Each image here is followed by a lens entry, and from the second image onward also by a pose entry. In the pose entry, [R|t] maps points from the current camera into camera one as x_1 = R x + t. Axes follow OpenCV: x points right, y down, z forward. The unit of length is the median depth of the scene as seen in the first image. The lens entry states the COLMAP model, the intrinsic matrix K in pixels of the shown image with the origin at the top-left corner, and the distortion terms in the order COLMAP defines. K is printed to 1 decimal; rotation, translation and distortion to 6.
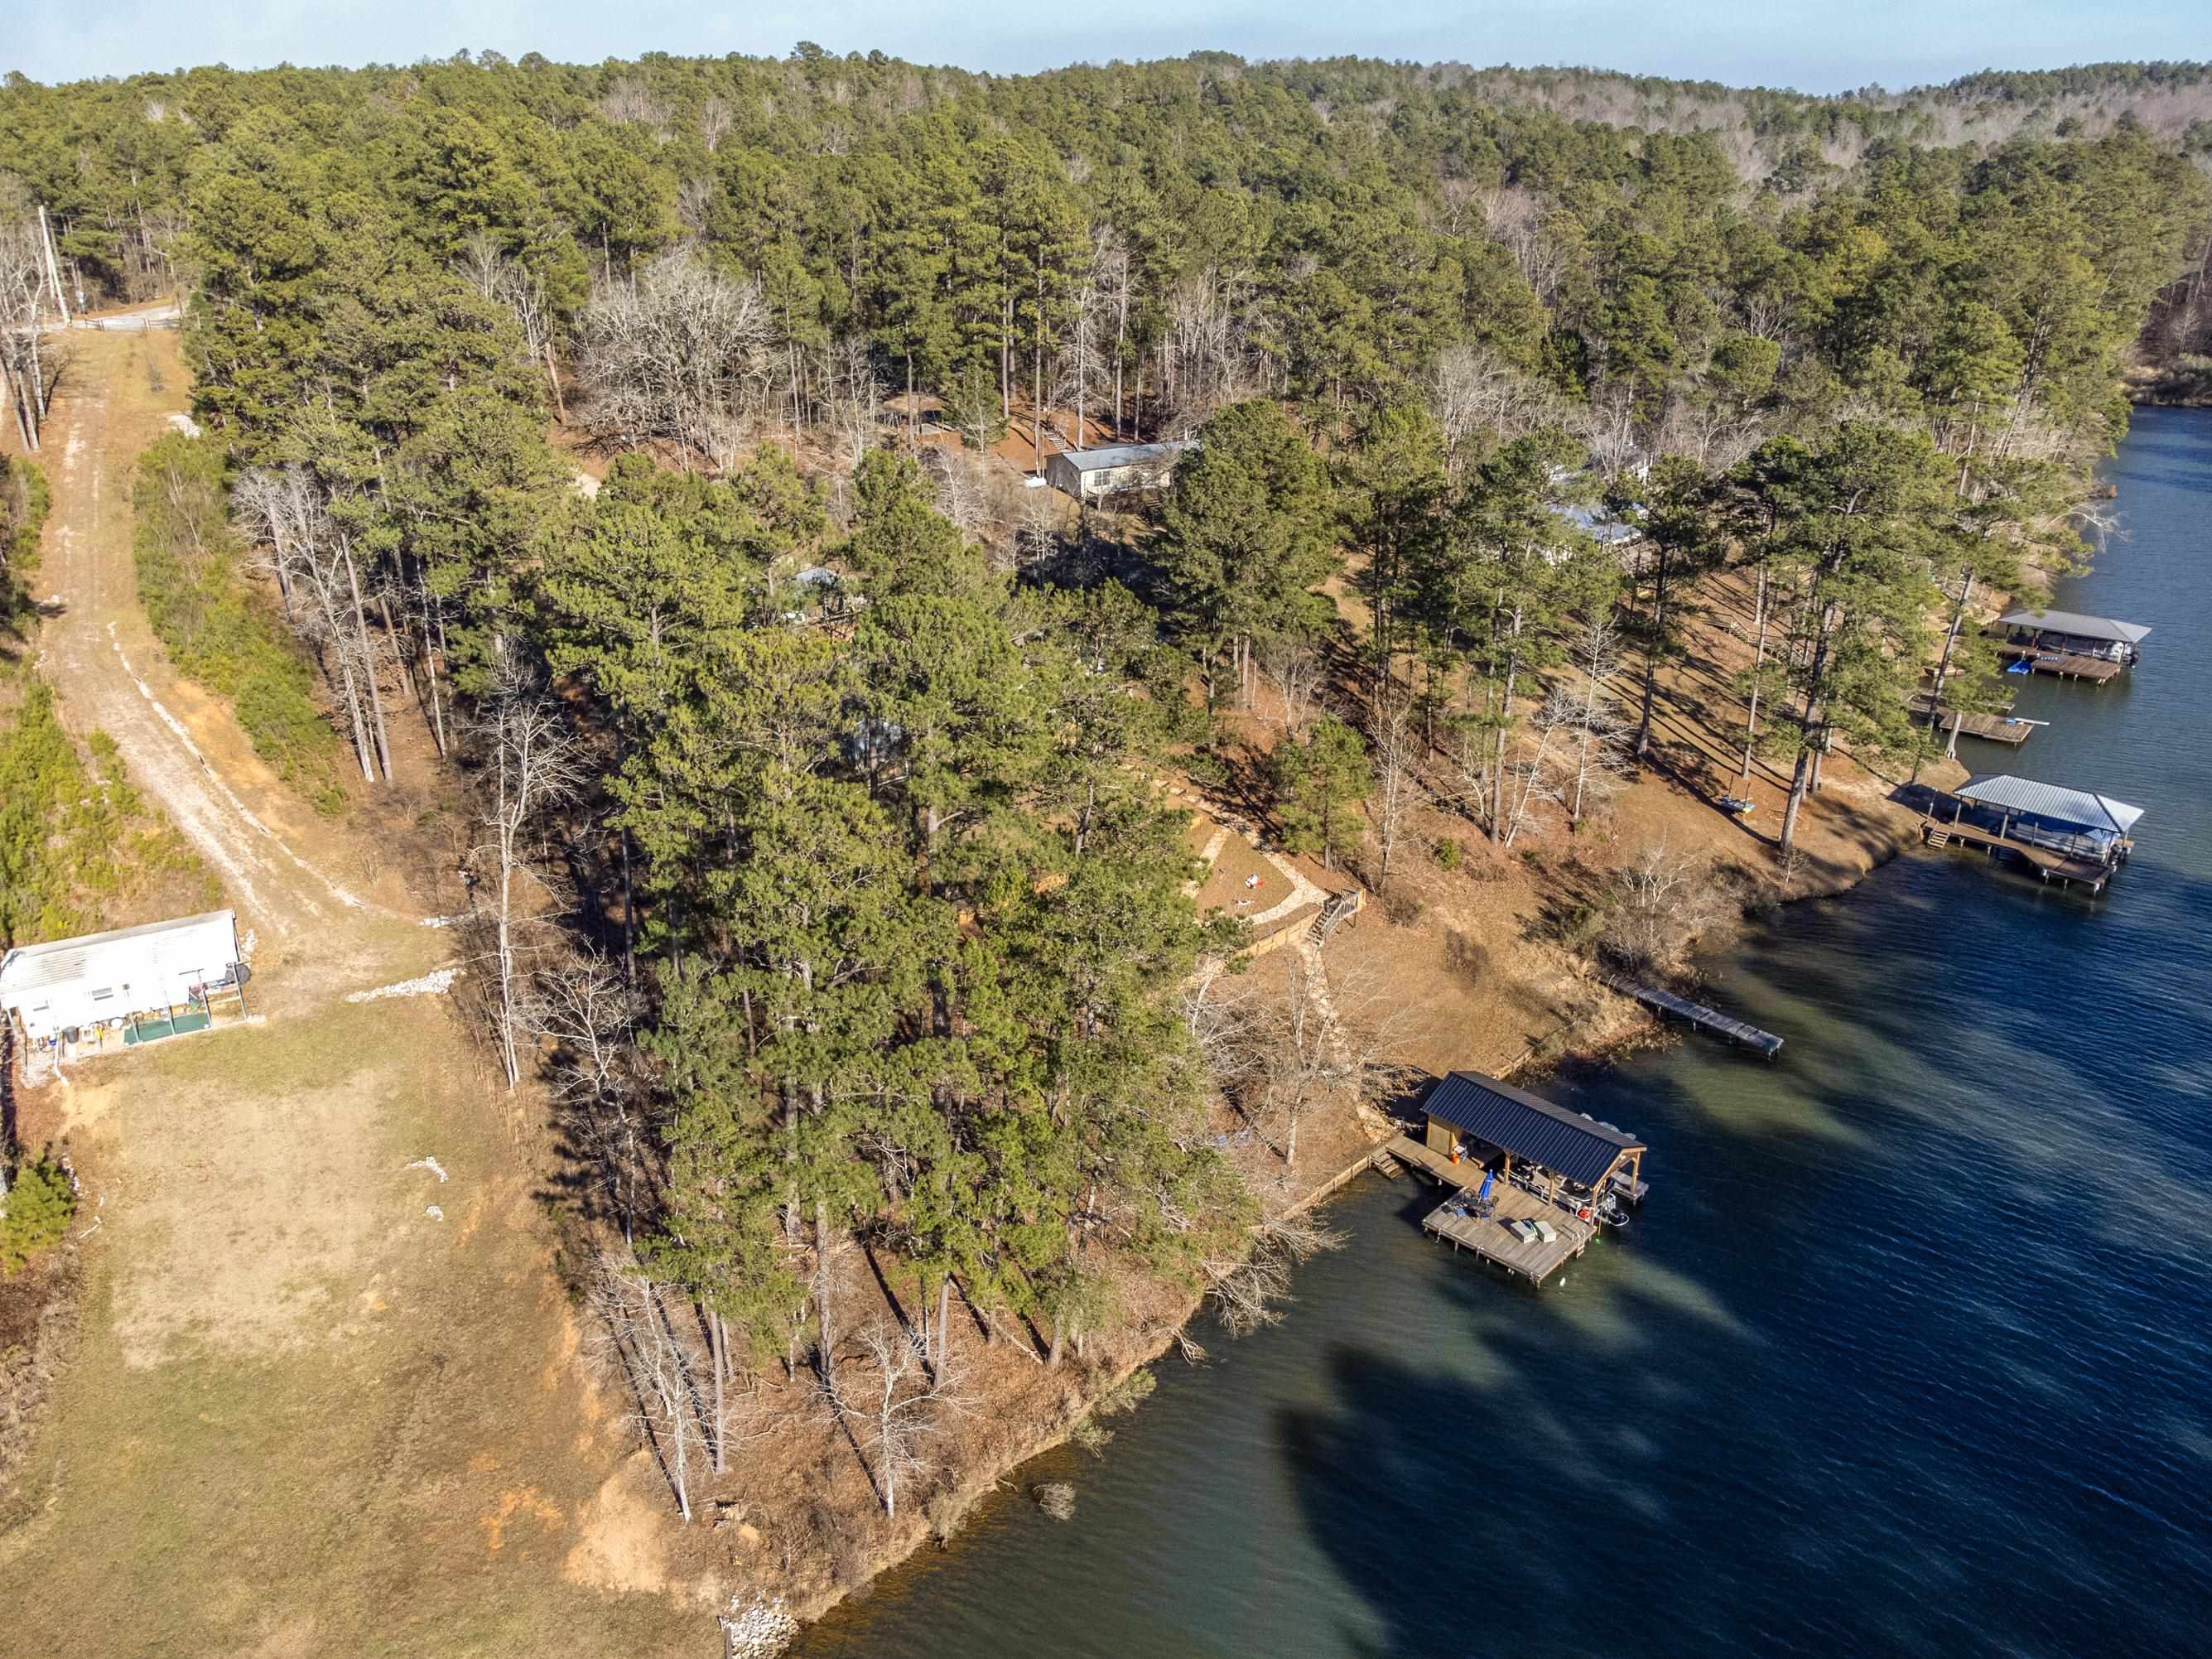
lens RADIAL K [[1656.6, 0, 1102.4], [0, 1656.6, 824.8], [0, 0, 1]] dist [0.008828, 0.006460]
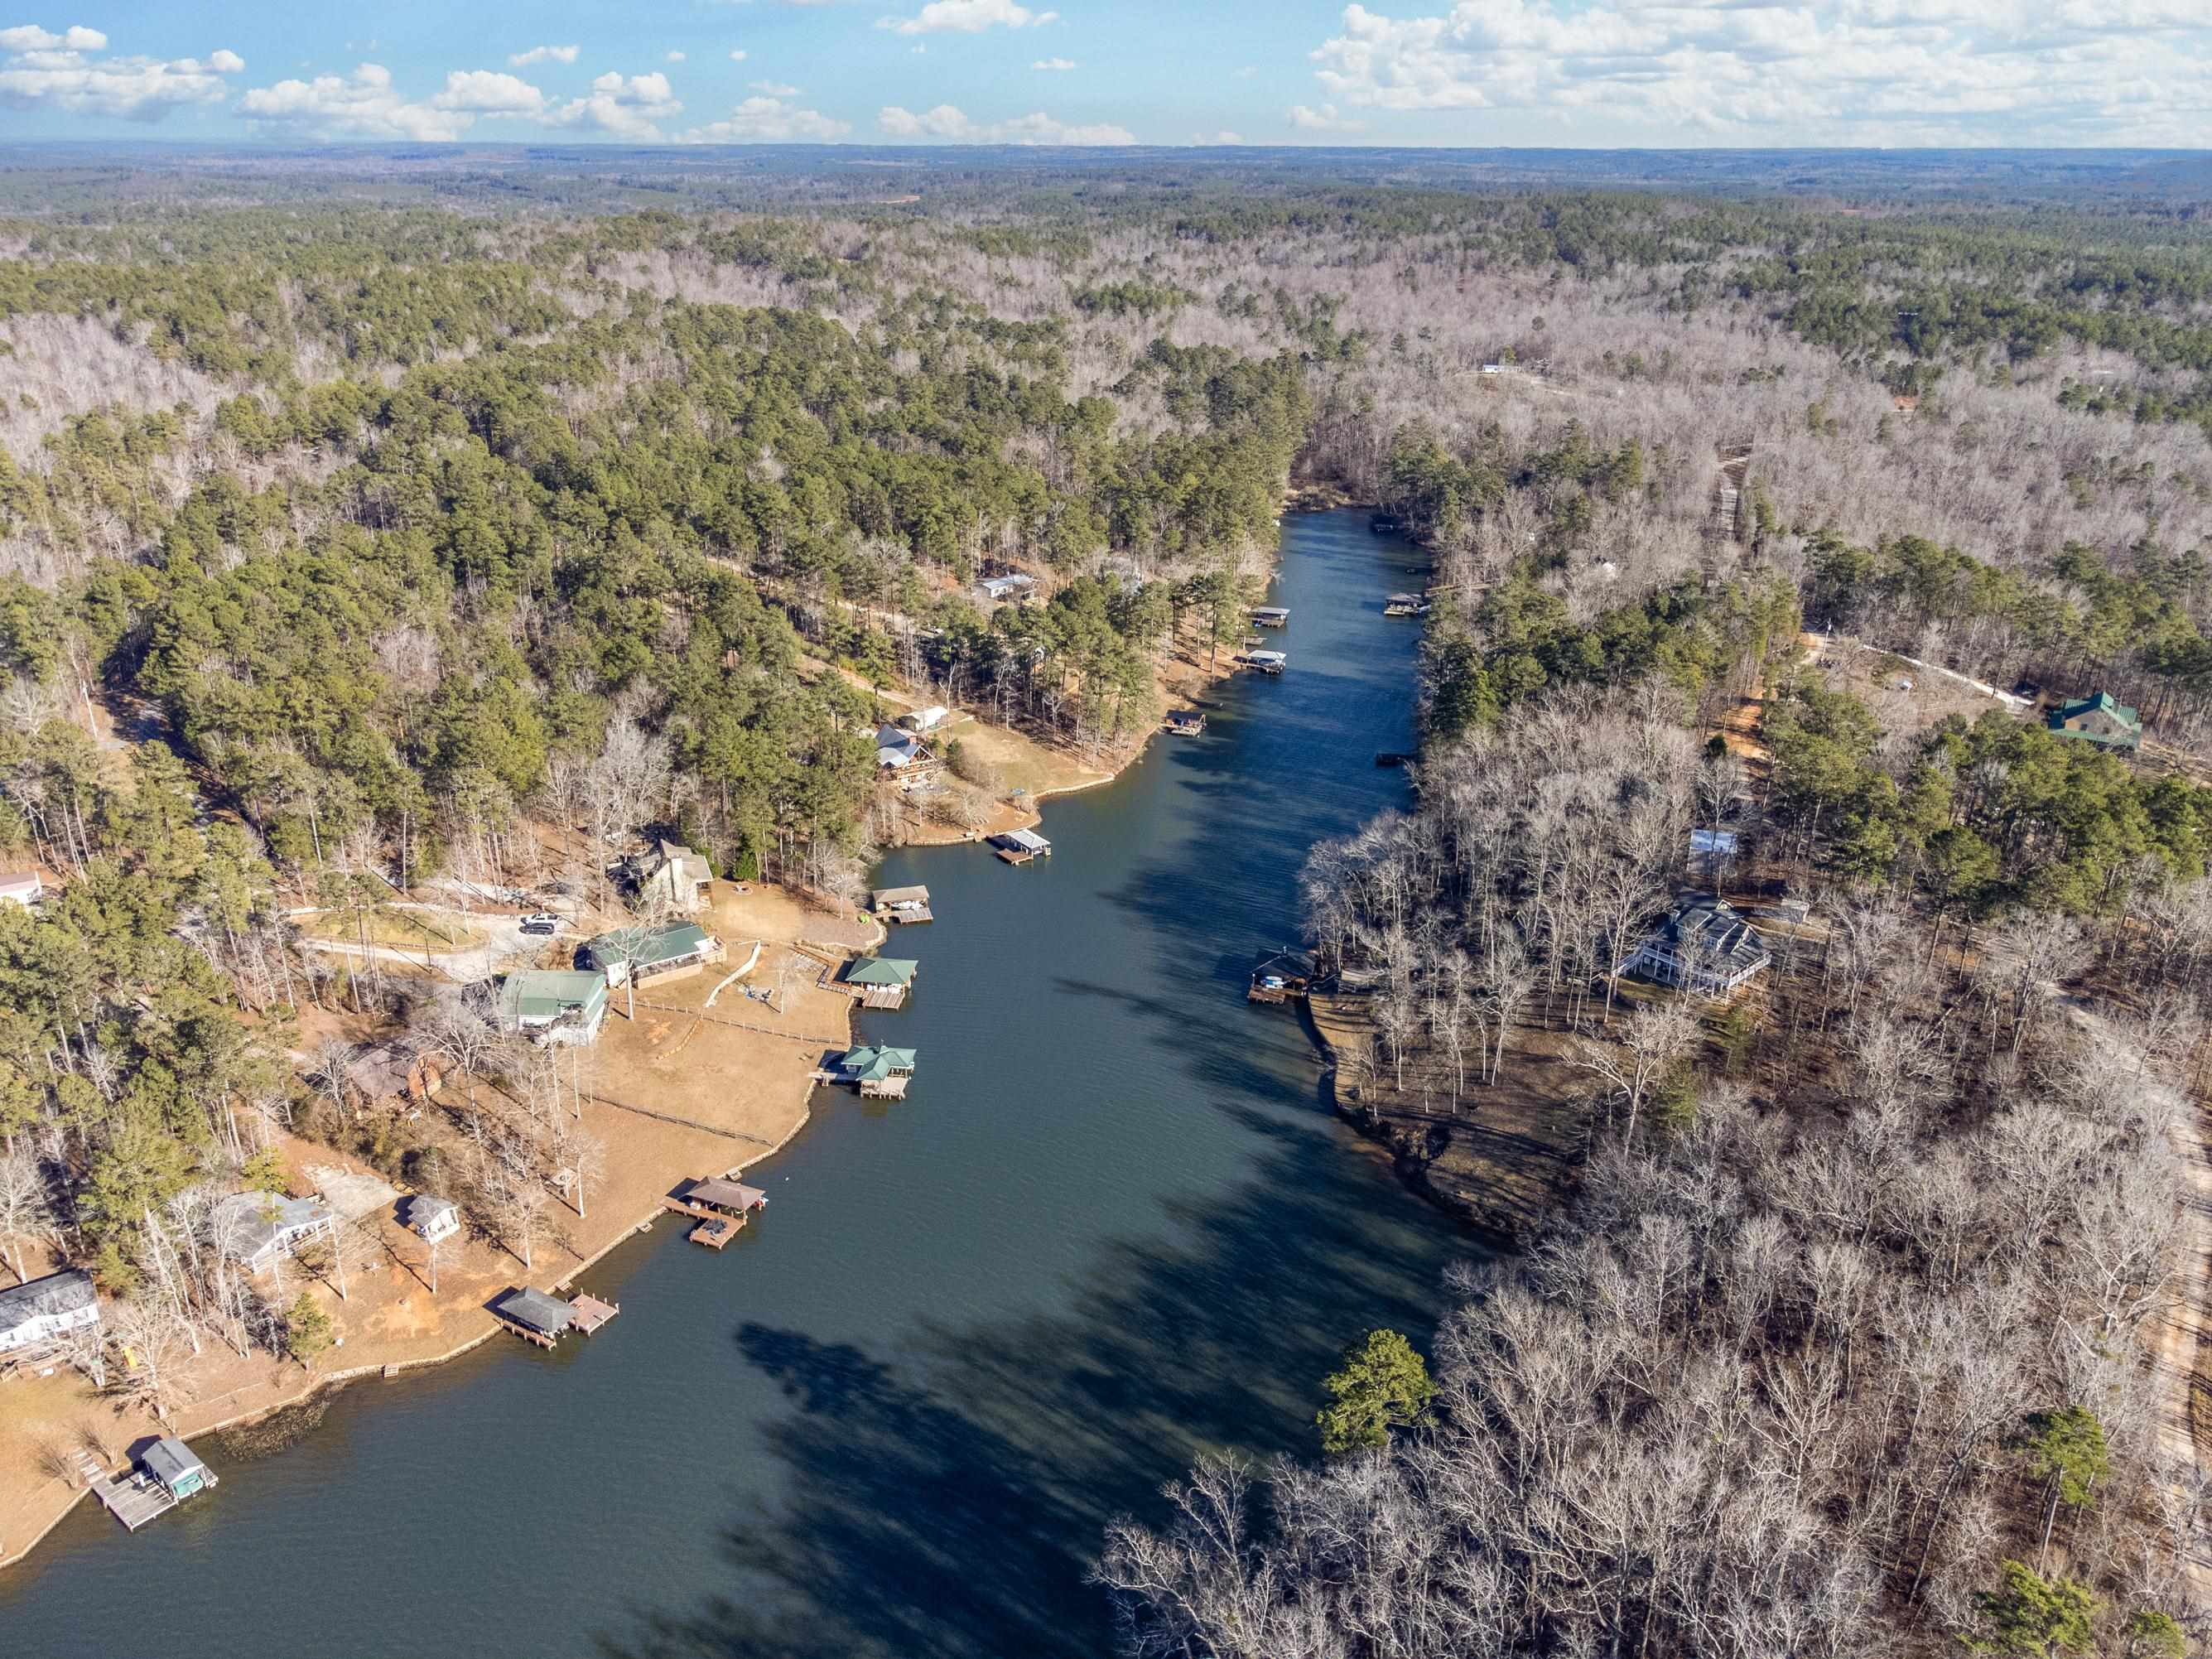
lens RADIAL K [[1656.6, 0, 1106.1], [0, 1656.6, 831.0], [0, 0, 1]] dist [0.008828, 0.006460]
pose [[0.916713, -0.139100, 0.374551, -1.363697], [0.141665, 0.989696, 0.020827, 0.267805], [-0.373589, 0.033968, 0.926972, -2.586252]]
